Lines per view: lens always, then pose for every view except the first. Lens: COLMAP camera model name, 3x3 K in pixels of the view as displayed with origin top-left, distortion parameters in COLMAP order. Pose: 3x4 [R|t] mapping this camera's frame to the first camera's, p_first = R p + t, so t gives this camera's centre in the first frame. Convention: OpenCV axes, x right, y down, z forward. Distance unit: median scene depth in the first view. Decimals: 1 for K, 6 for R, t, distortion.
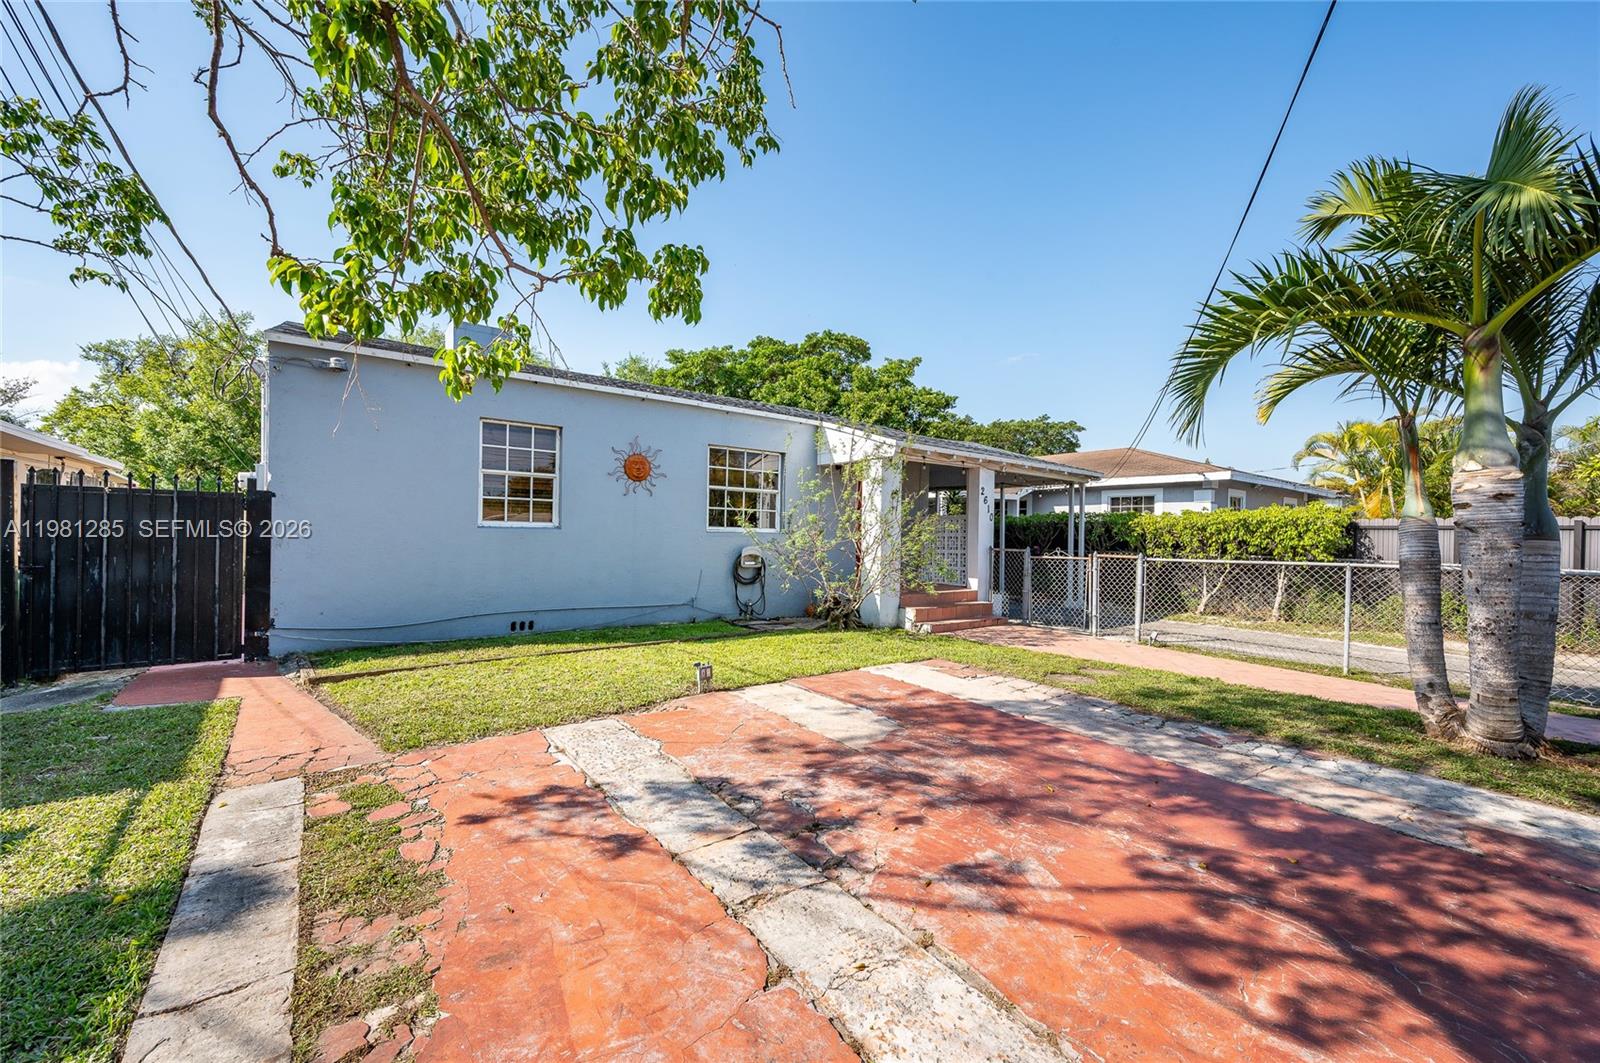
lens RADIAL K [[629.6, 0, 800.0], [0, 629.6, 531.5], [0, 0, 1]] dist [-0.000591, -0.000411]
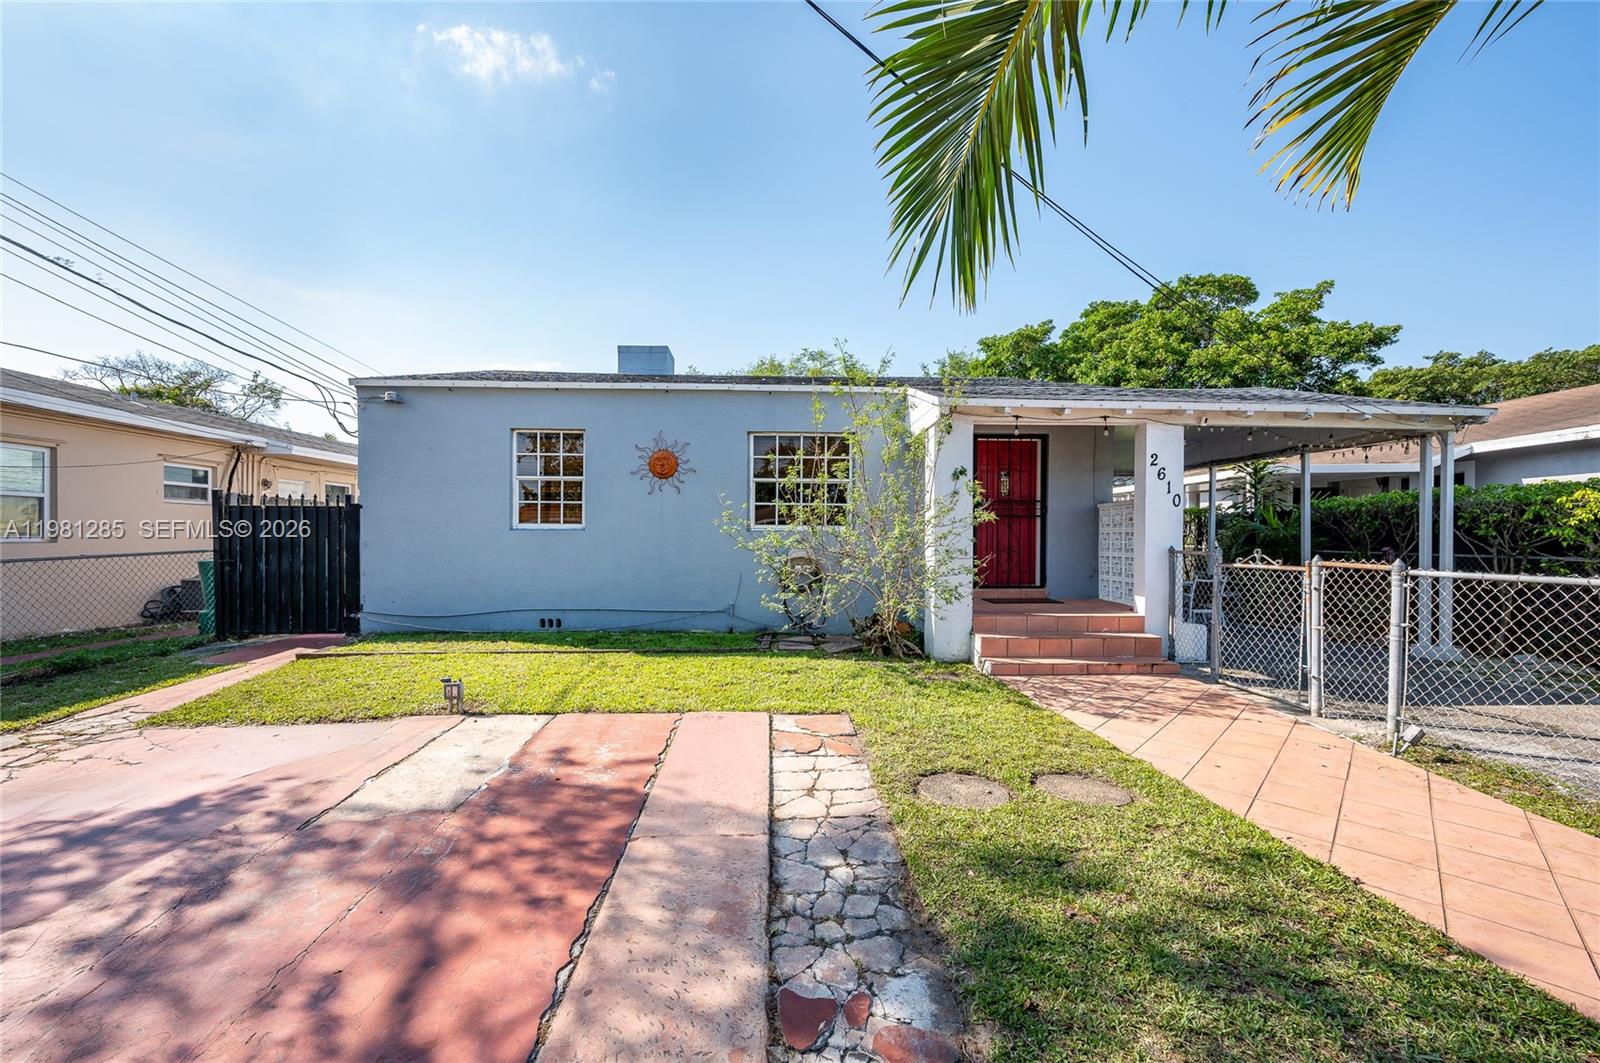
lens RADIAL K [[629.6, 0, 800.0], [0, 629.6, 531.5], [0, 0, 1]] dist [-0.000591, -0.000411]
pose [[0.815942, -0.016368, -0.577902, 0.448476], [0.013596, 0.999866, -0.009123, 0.011174], [0.577973, -0.000413, 0.816055, 0.341319]]
